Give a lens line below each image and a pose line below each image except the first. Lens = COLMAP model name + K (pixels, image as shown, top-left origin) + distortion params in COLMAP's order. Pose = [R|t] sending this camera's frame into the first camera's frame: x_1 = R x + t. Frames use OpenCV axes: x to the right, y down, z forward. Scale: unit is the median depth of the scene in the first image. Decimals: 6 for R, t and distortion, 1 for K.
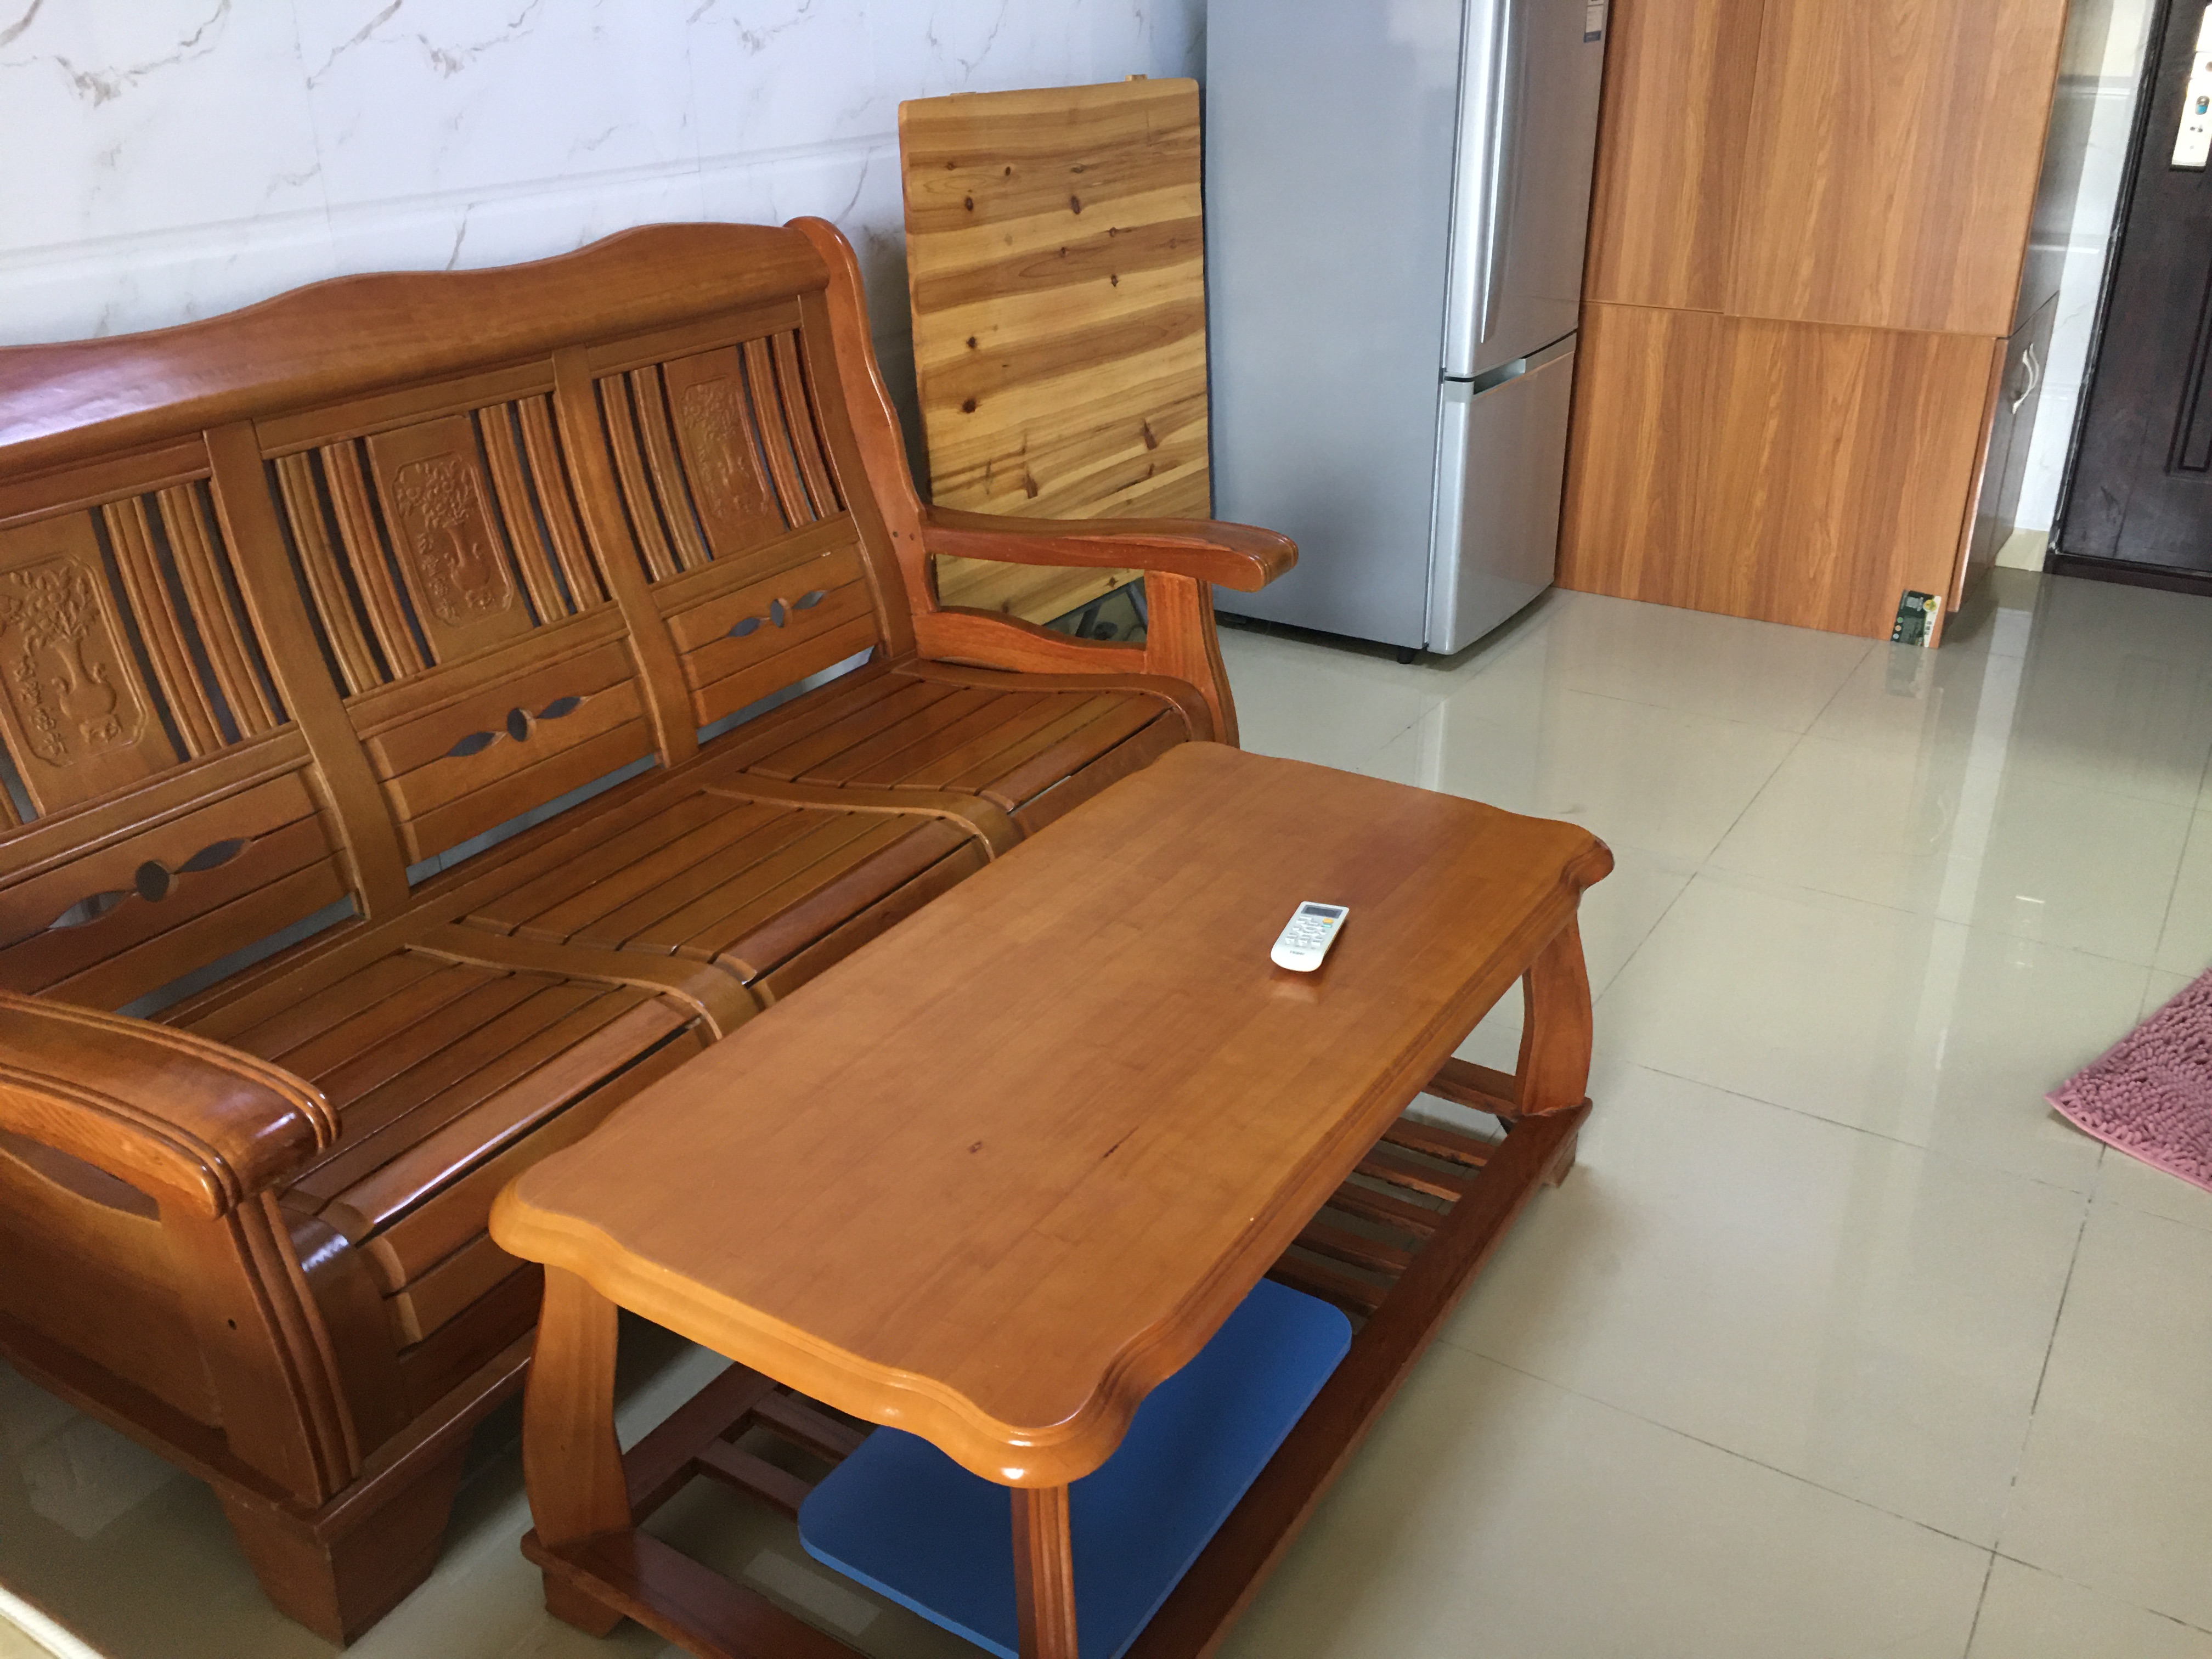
lens RADIAL K [[1917.5, 0, 1106.0], [0, 1917.5, 829.5], [0, 0, 1]] dist [0.004452, -0.011833]
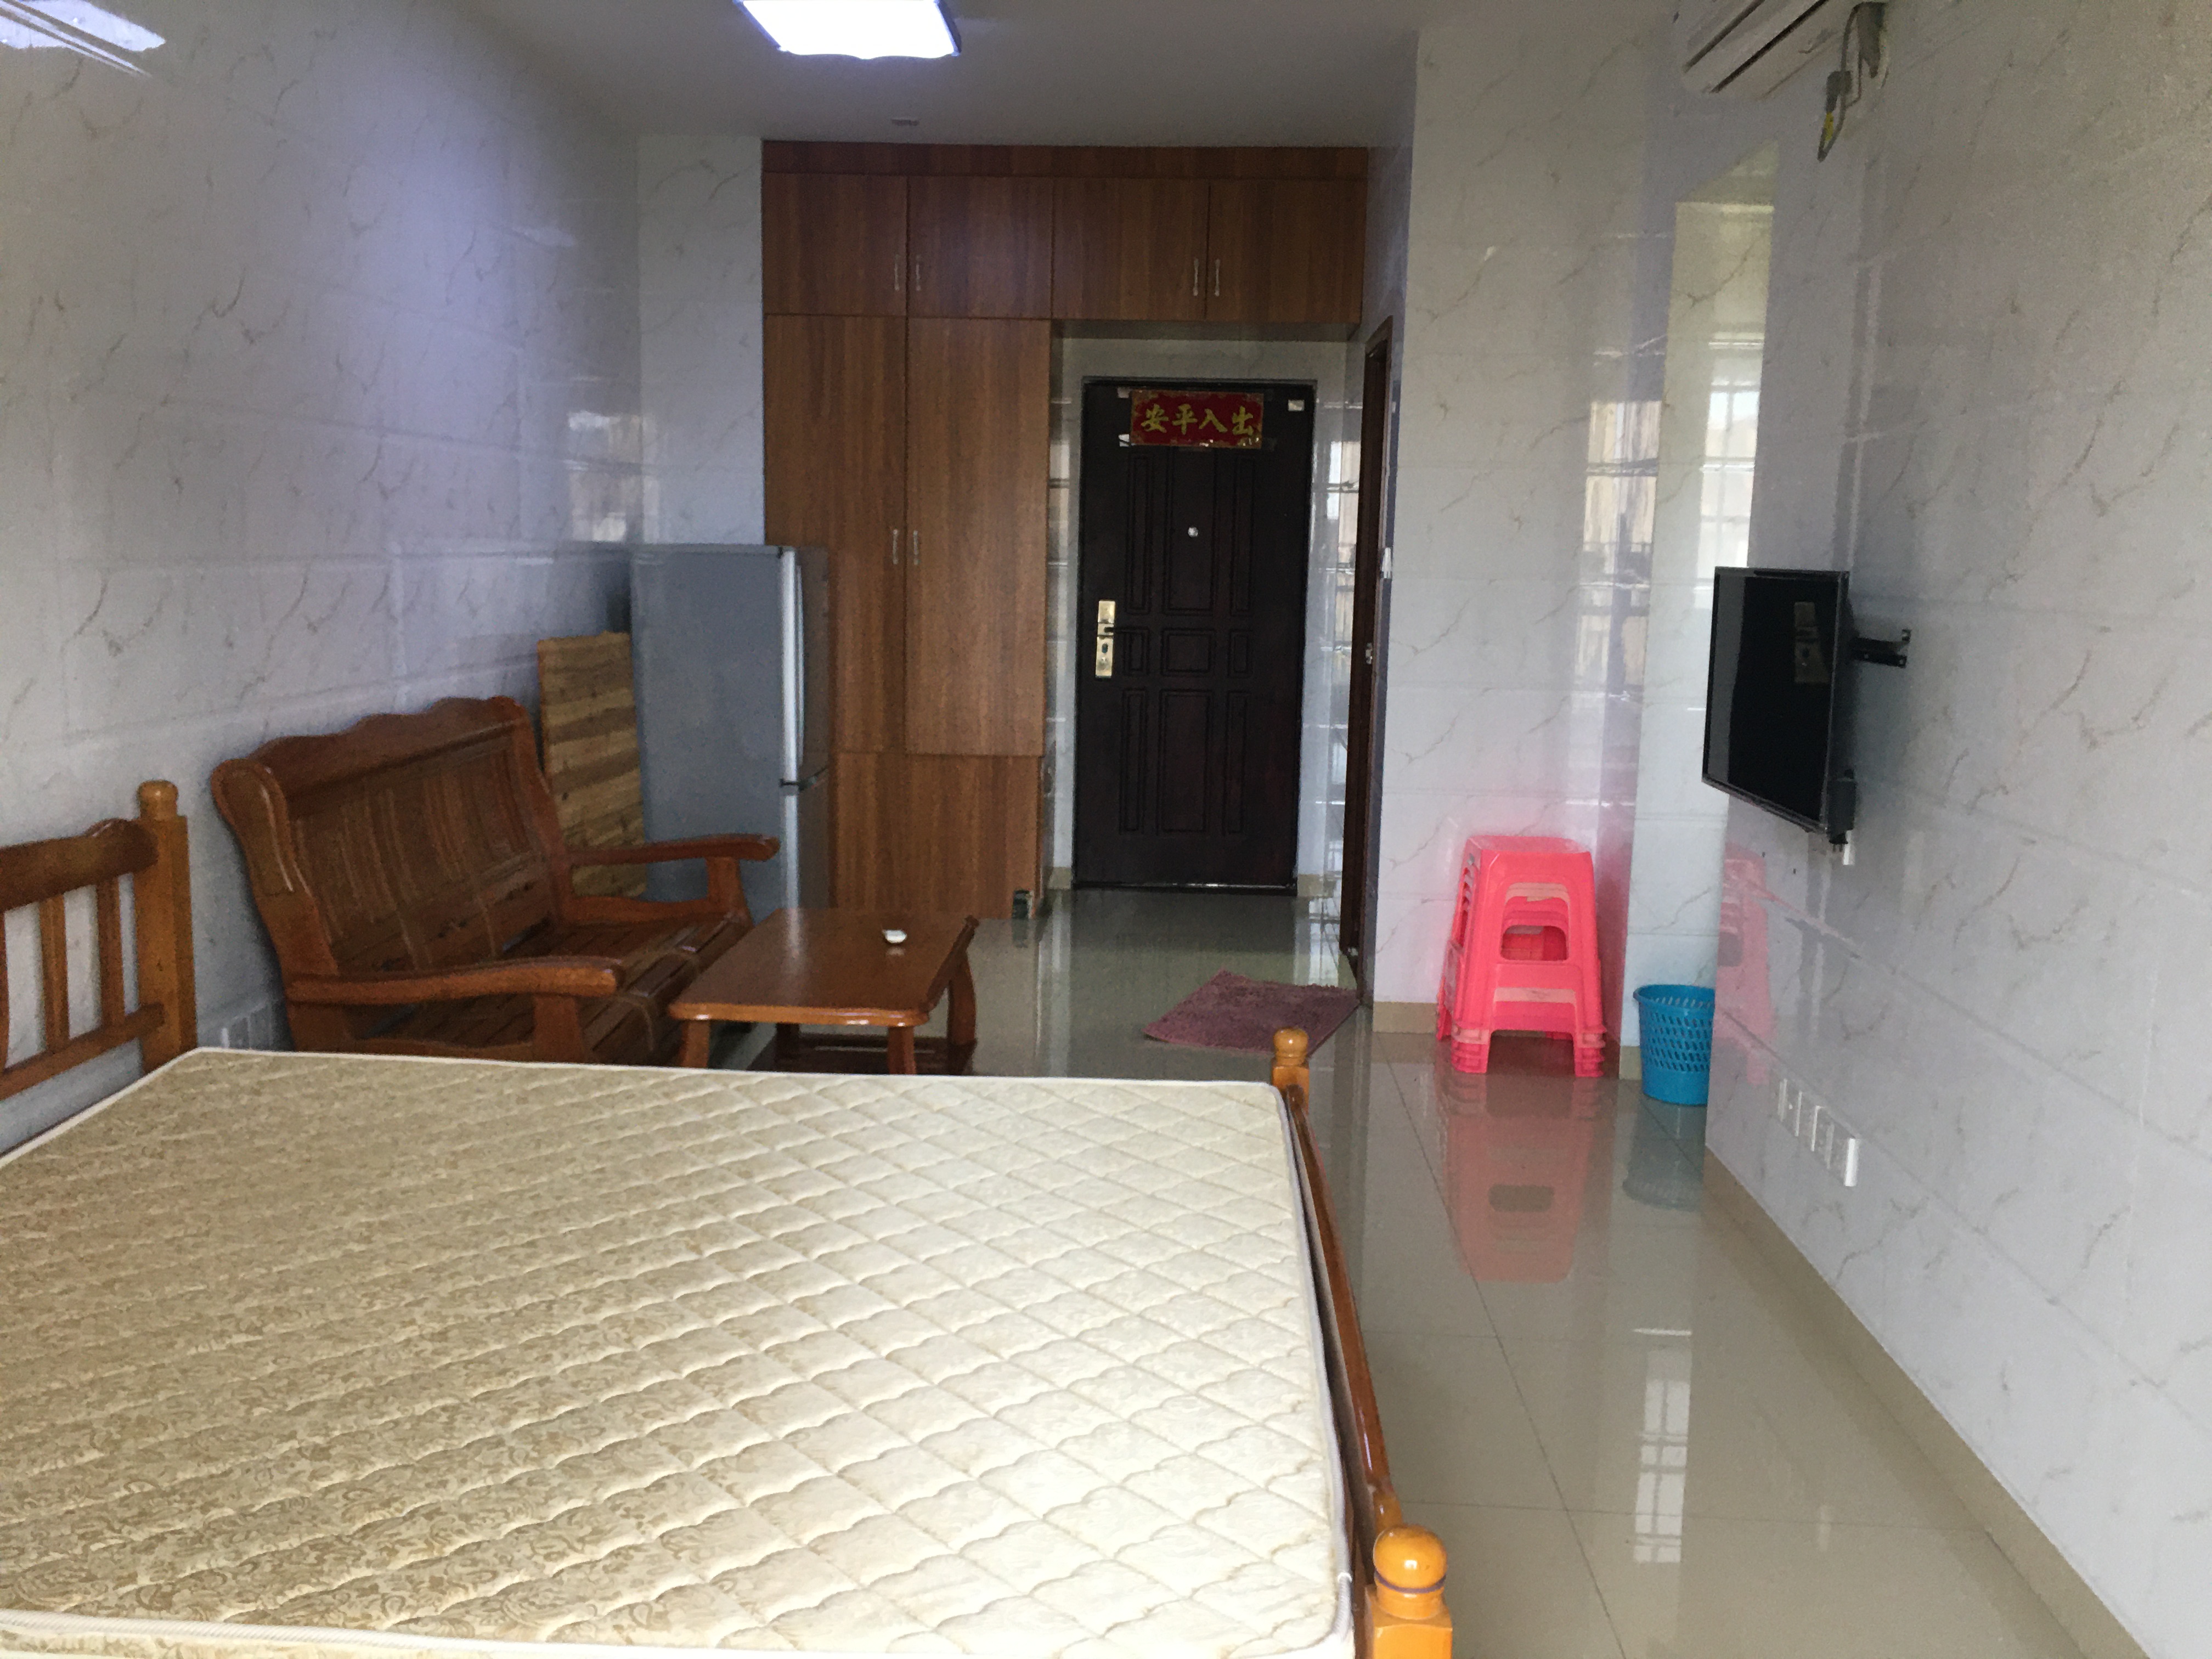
lens RADIAL K [[1917.5, 0, 1106.0], [0, 1917.5, 829.5], [0, 0, 1]] dist [0.004452, -0.011833]
pose [[0.862811, -0.046598, 0.503374, -0.474728], [0.187213, 0.954398, -0.232542, 0.287579], [-0.469583, 0.294878, 0.832189, -0.656825]]
